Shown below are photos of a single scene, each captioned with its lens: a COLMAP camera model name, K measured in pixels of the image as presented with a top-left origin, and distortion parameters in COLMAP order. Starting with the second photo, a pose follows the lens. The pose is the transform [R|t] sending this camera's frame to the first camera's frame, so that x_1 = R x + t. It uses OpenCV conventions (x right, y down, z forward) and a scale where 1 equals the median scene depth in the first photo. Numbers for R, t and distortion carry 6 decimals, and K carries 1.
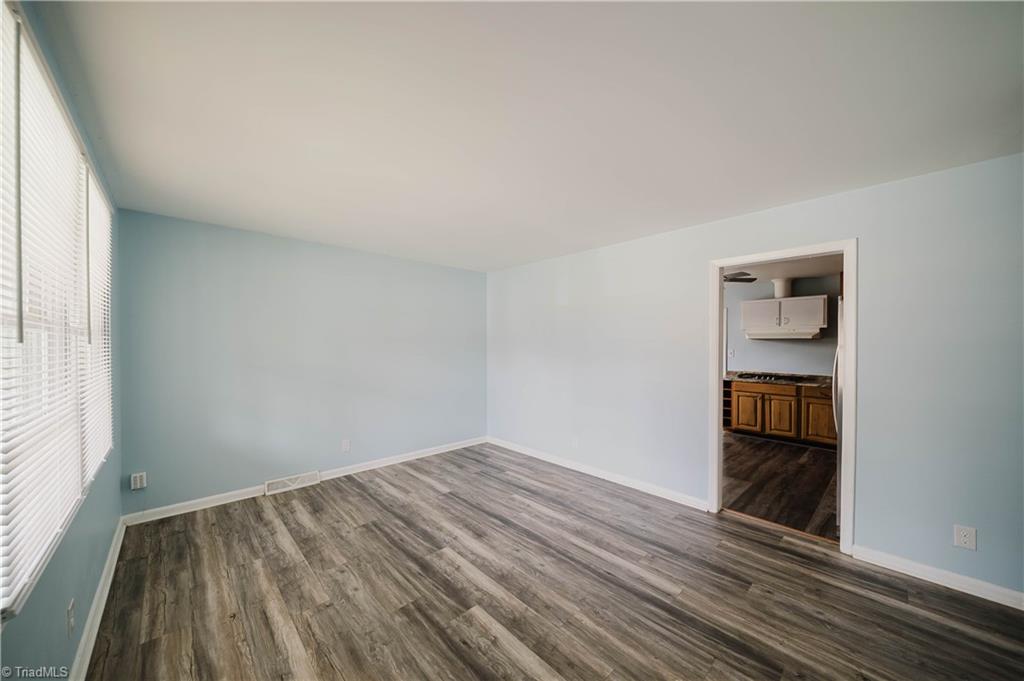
lens RADIAL K [[374.6, 0, 508.9], [0, 374.6, 338.0], [0, 0, 1]] dist [0.013435, -0.009230]
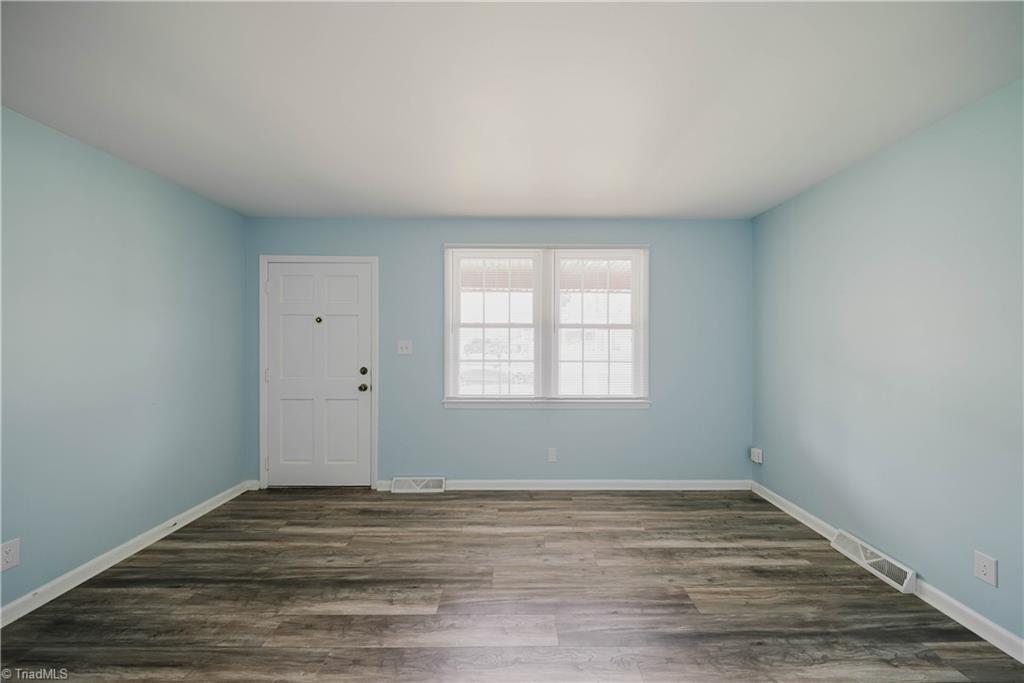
lens RADIAL K [[364.0, 0, 515.2], [0, 364.0, 341.7], [0, 0, 1]] dist [0.011210, -0.008098]
pose [[-0.685692, -0.001392, -0.727891, 0.330372], [0.008360, 0.999917, -0.009788, 0.054212], [0.727844, -0.012797, -0.685623, 1.368250]]
